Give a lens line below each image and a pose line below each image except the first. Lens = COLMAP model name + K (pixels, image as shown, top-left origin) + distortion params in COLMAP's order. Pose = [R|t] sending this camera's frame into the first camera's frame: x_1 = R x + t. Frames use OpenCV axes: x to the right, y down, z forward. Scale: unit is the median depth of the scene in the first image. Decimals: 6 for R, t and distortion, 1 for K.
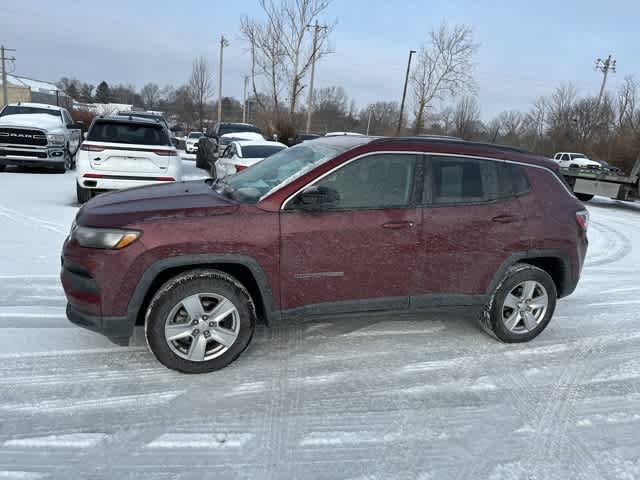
lens RADIAL K [[442.5, 0, 317.6], [0, 442.5, 236.0], [0, 0, 1]] dist [0.051052, -0.054831]
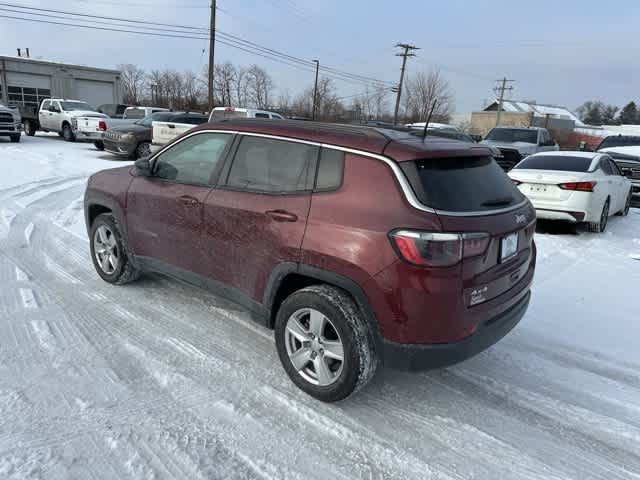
lens RADIAL K [[444.0, 0, 320.0], [0, 444.0, 240.0], [0, 0, 1]] dist [0.046520, -0.049666]
pose [[0.522469, 0.171901, -0.835150, 1.194605], [-0.207514, 0.975652, 0.071000, -0.070221], [0.827021, 0.136210, 0.545420, 0.686966]]
